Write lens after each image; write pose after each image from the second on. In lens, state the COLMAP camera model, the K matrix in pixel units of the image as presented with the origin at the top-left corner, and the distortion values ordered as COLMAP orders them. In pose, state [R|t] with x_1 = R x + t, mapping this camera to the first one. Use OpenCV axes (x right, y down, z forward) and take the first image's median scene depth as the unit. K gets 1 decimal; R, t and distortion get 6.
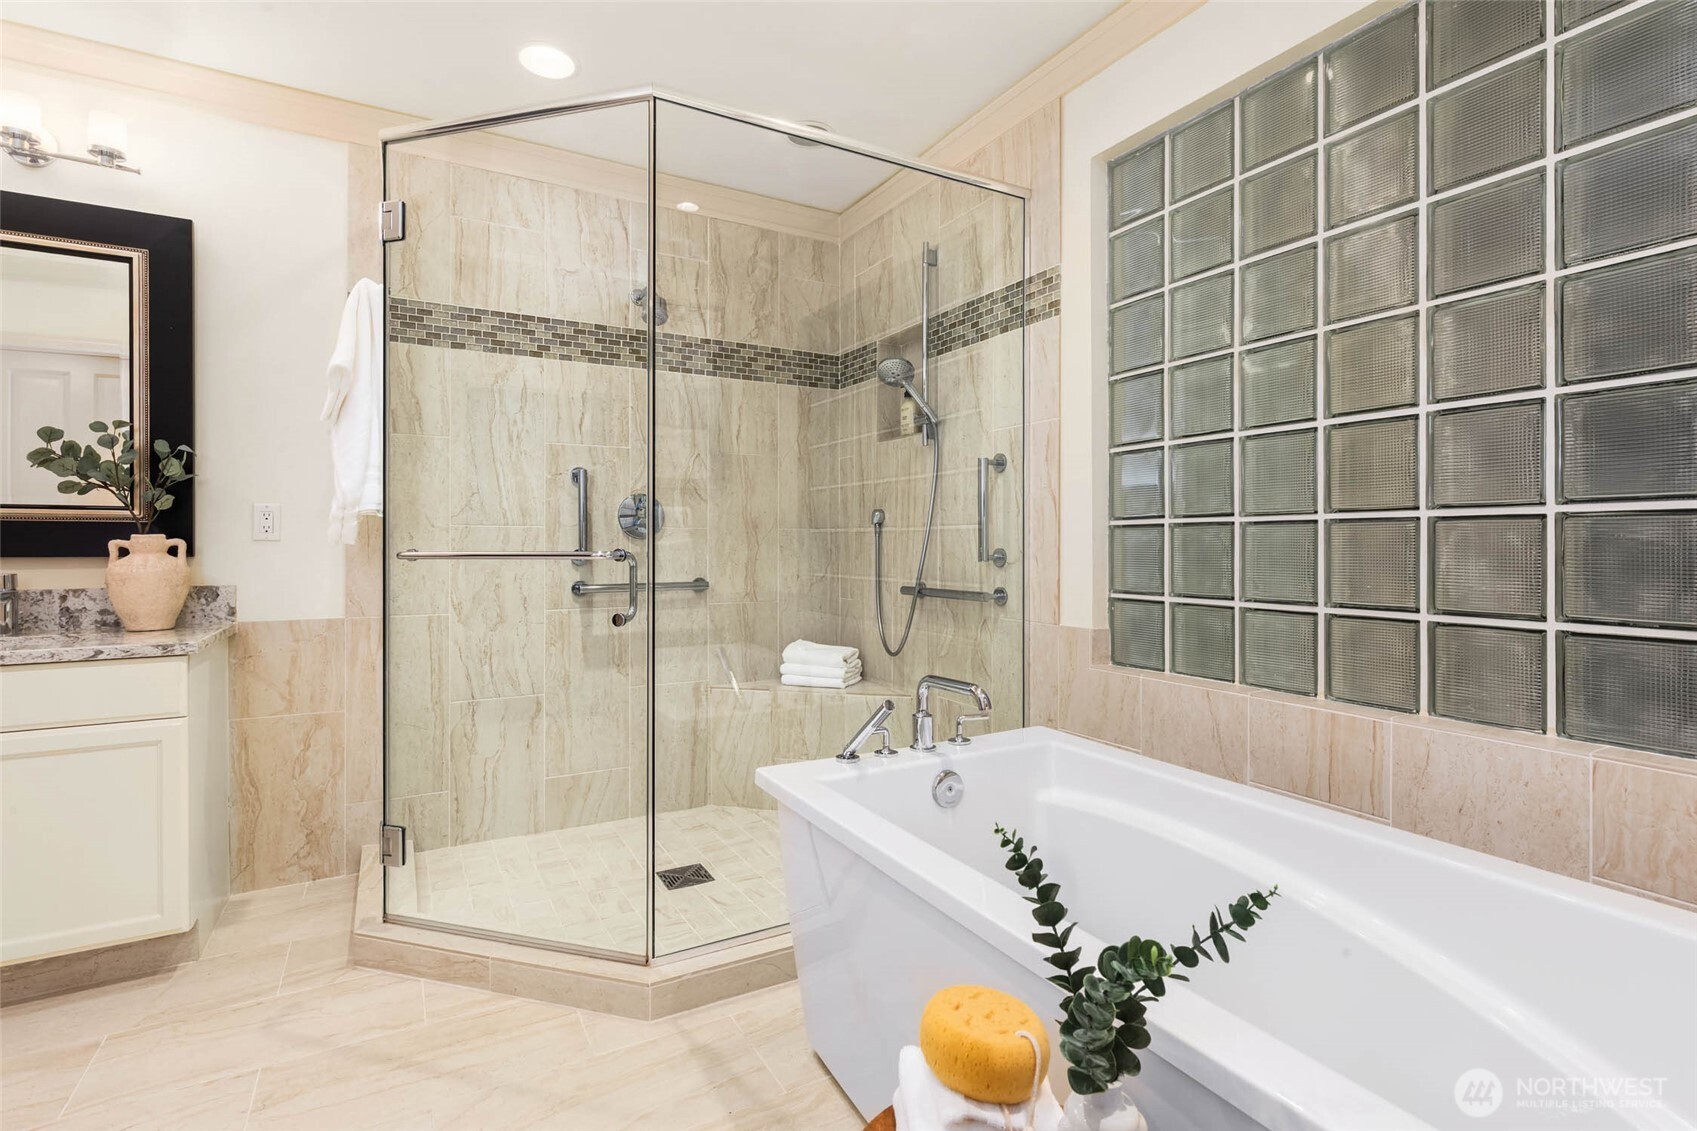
lens RADIAL K [[811.3, 0, 849.0], [0, 811.3, 547.9], [0, 0, 1]] dist [0.003090, 0.000286]
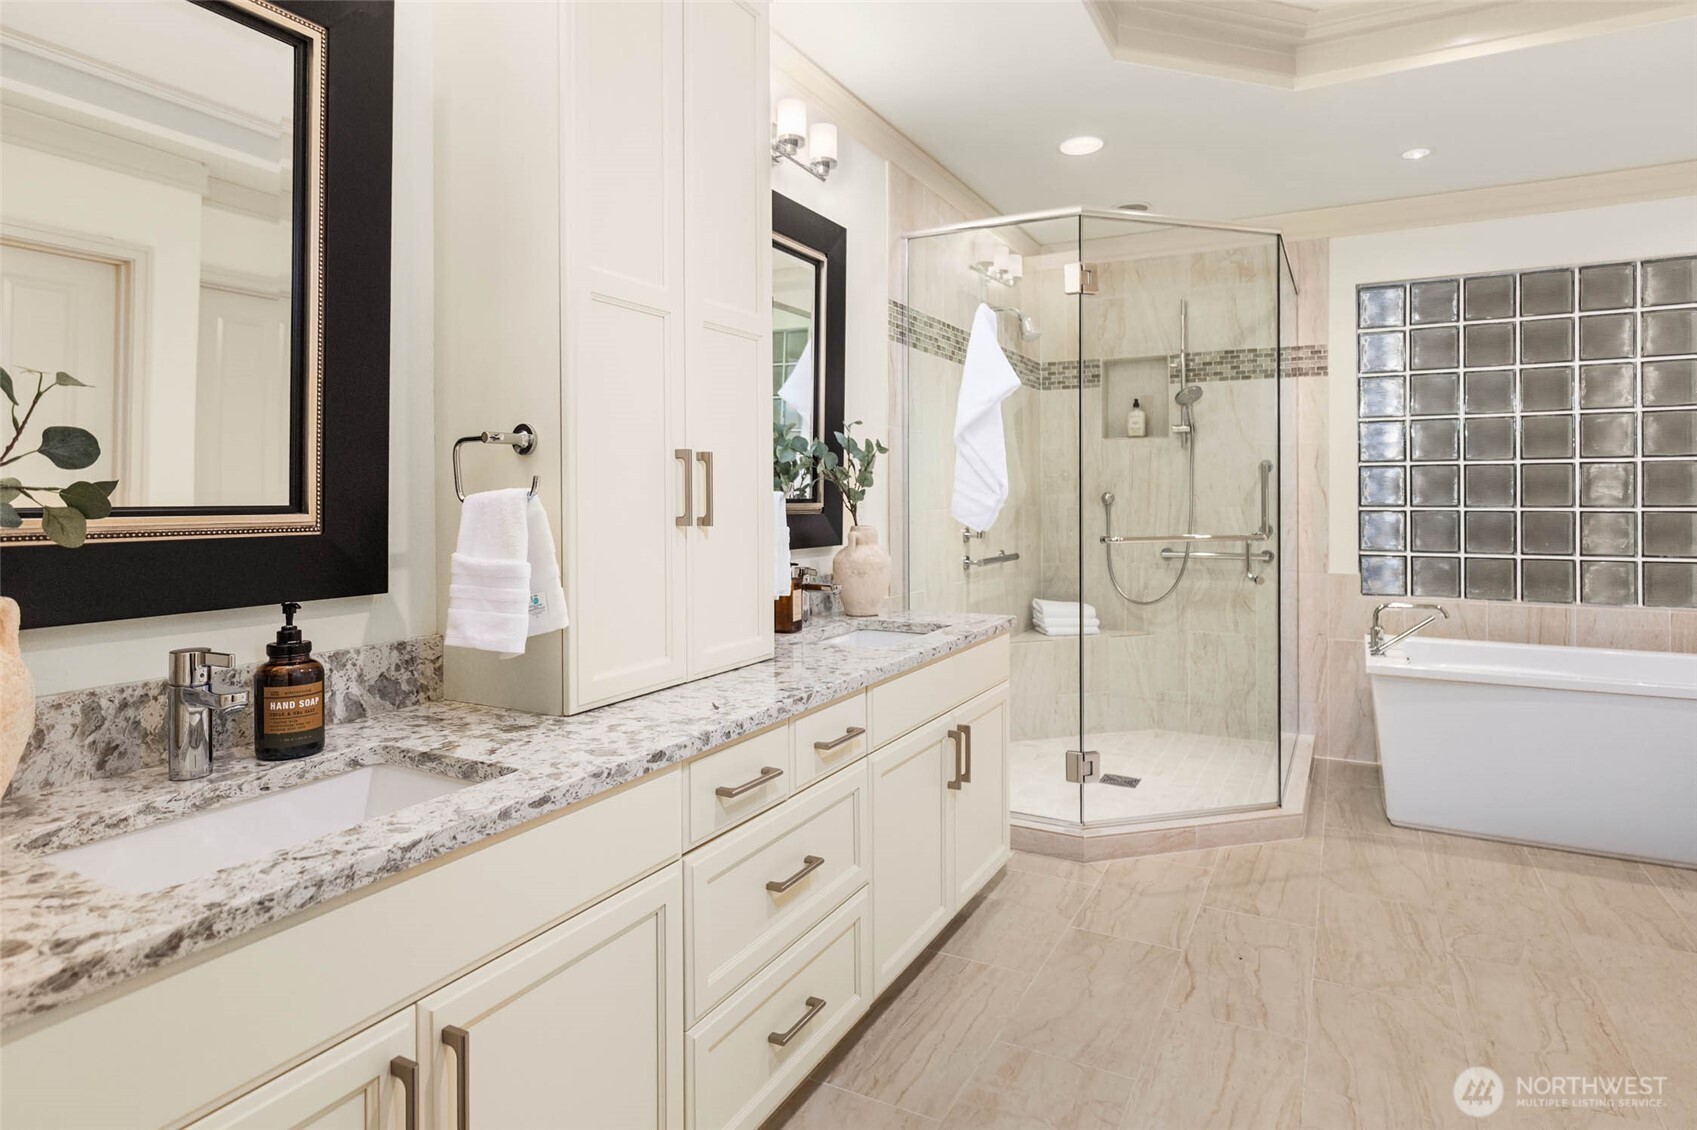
lens RADIAL K [[949.8, 0, 847.3], [0, 949.8, 493.6], [0, 0, 1]] dist [-0.001828, -0.000133]
pose [[0.843267, 0.000079, 0.537495, -1.508640], [0.004409, 0.999965, -0.007065, -0.049513], [-0.537477, 0.008327, 0.843237, -0.049811]]
